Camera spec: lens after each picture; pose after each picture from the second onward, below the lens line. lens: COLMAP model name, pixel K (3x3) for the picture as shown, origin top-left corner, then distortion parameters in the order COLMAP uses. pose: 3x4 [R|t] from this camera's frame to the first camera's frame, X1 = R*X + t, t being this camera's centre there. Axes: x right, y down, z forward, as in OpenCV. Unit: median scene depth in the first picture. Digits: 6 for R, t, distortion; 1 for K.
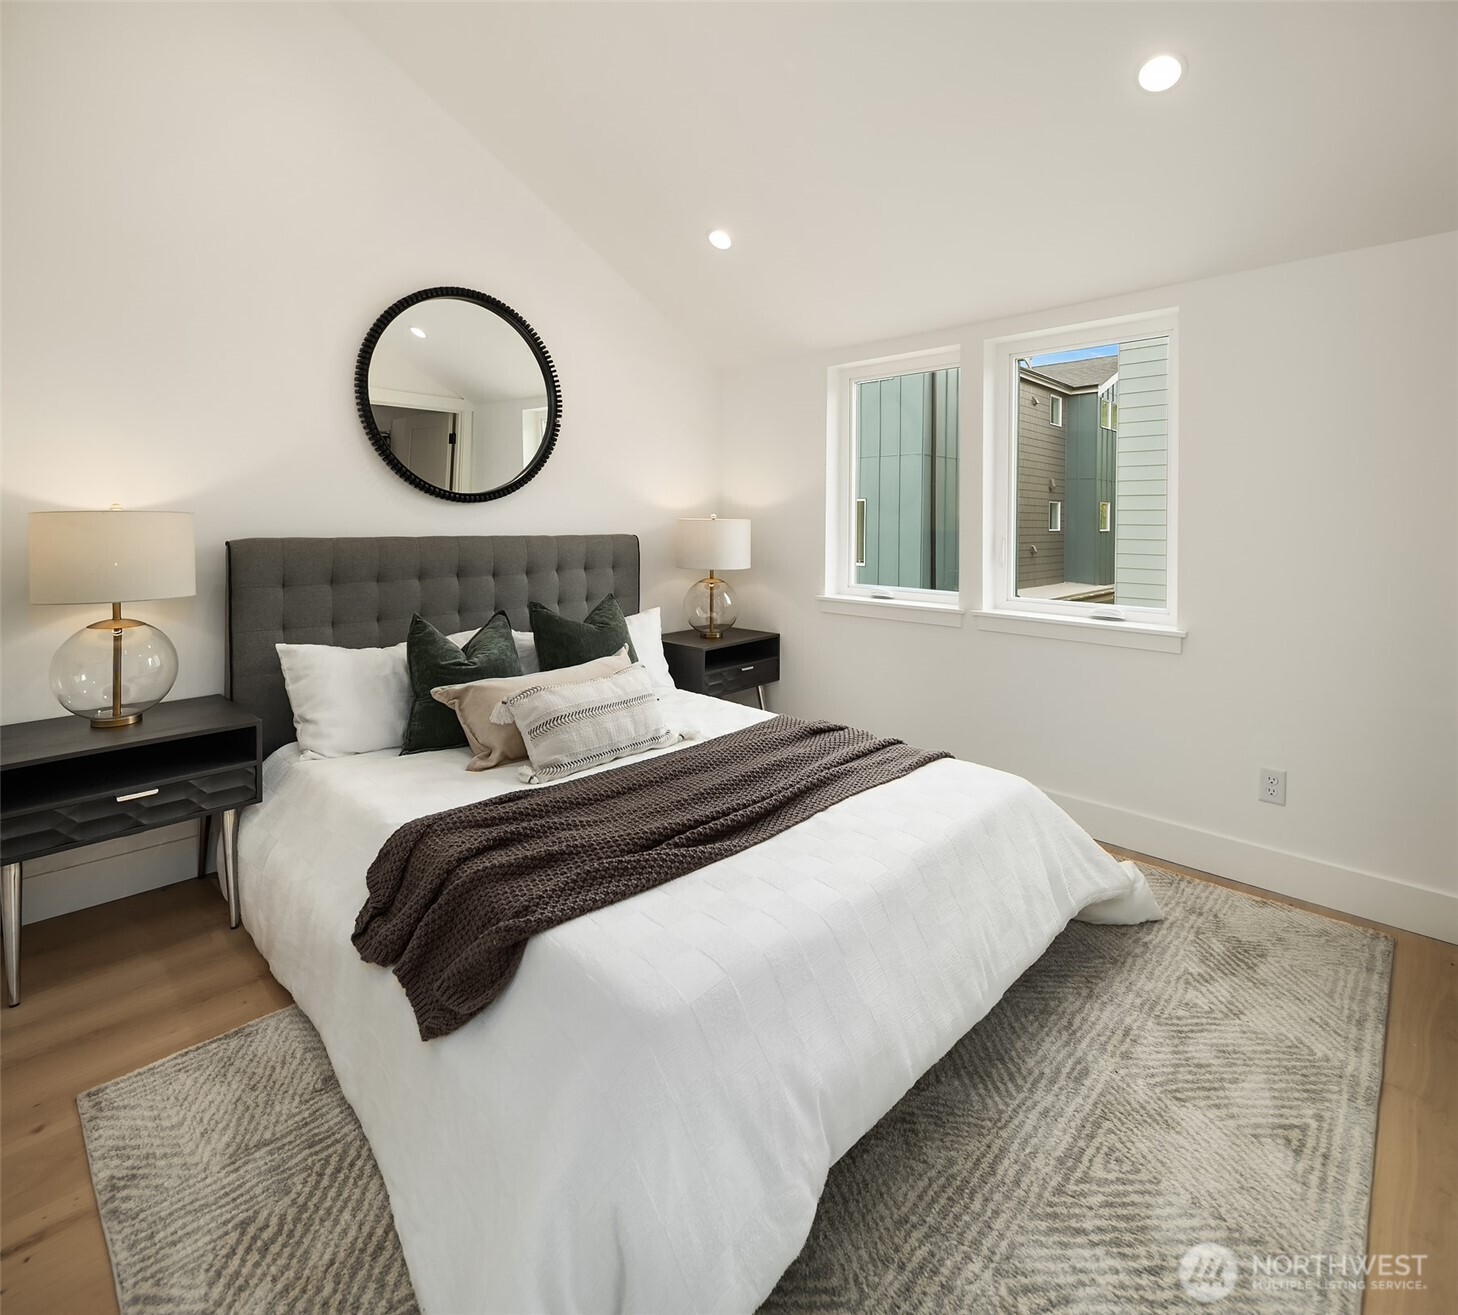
lens RADIAL K [[720.3, 0, 729.0], [0, 720.3, 657.5], [0, 0, 1]] dist [-0.003141, -0.000383]
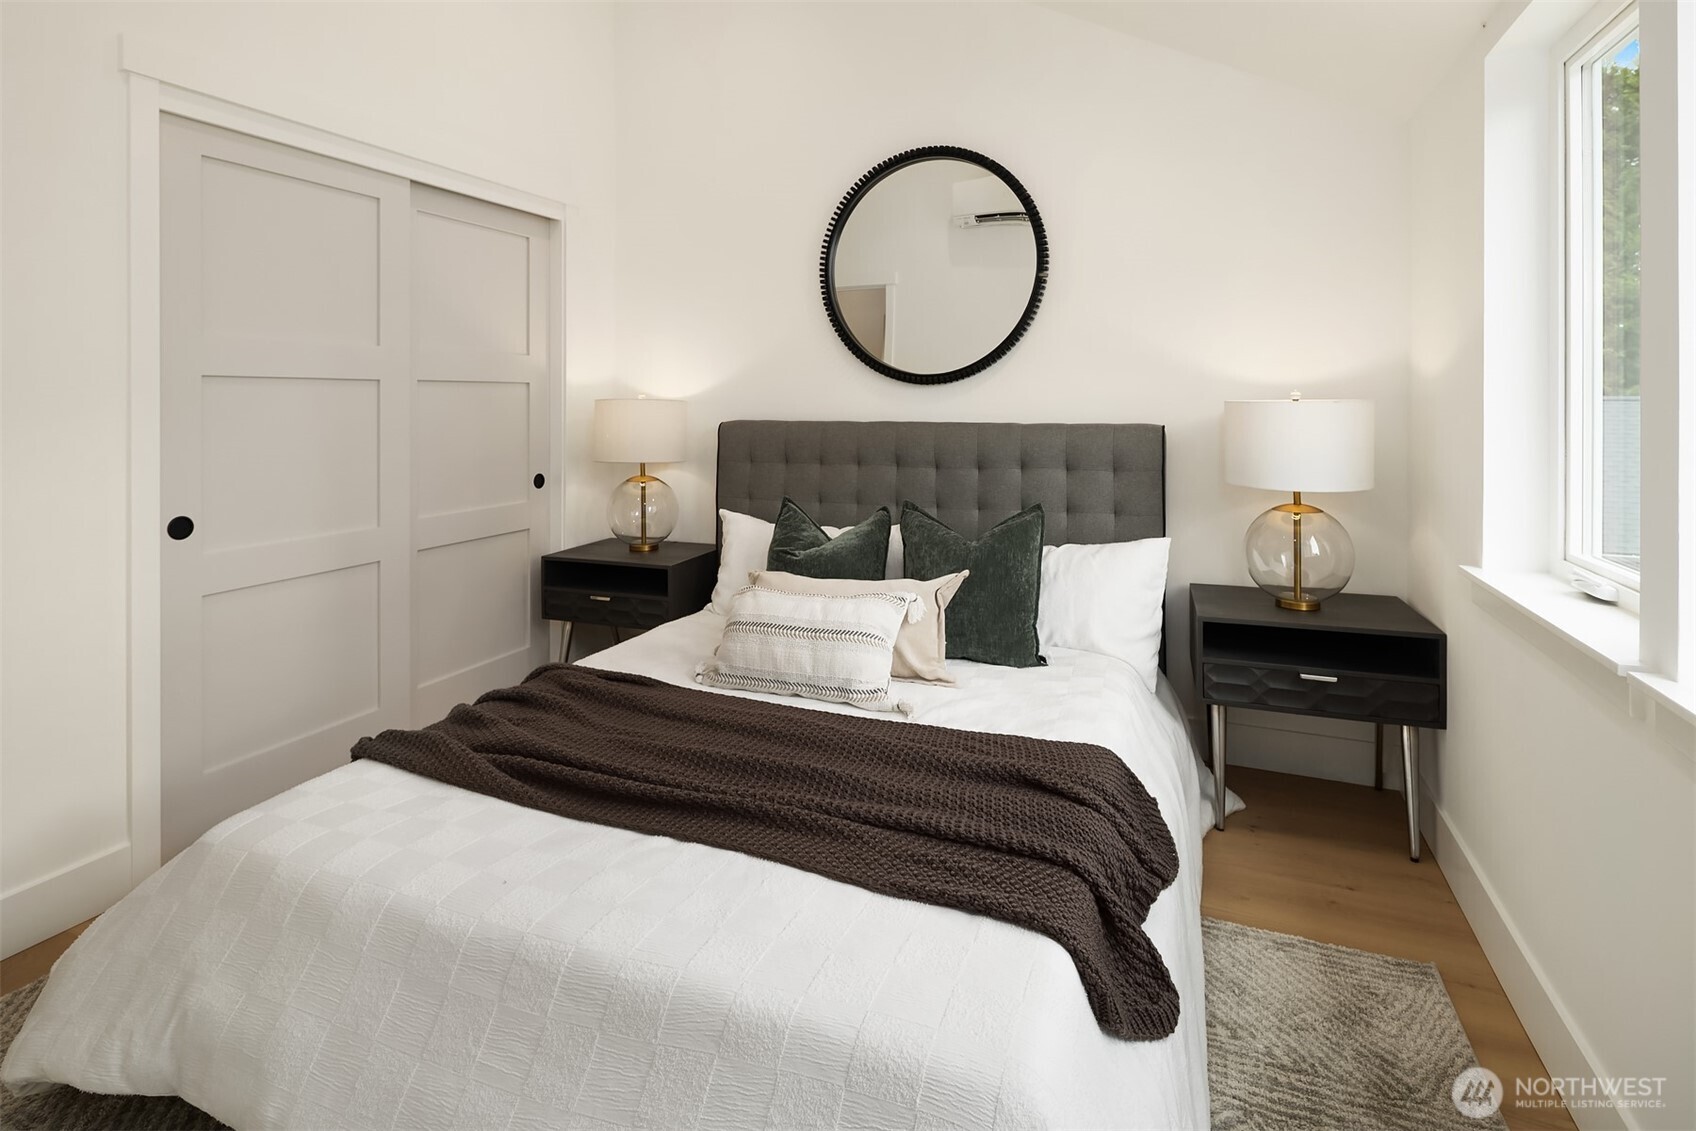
lens RADIAL K [[827.5, 0, 848.3], [0, 827.5, 521.7], [0, 0, 1]] dist [-0.001904, -0.000118]
pose [[0.369664, 0.129626, -0.920079, 0.584509], [-0.173687, 0.982407, 0.068624, -0.105634], [0.912788, 0.134438, 0.385675, 0.558816]]
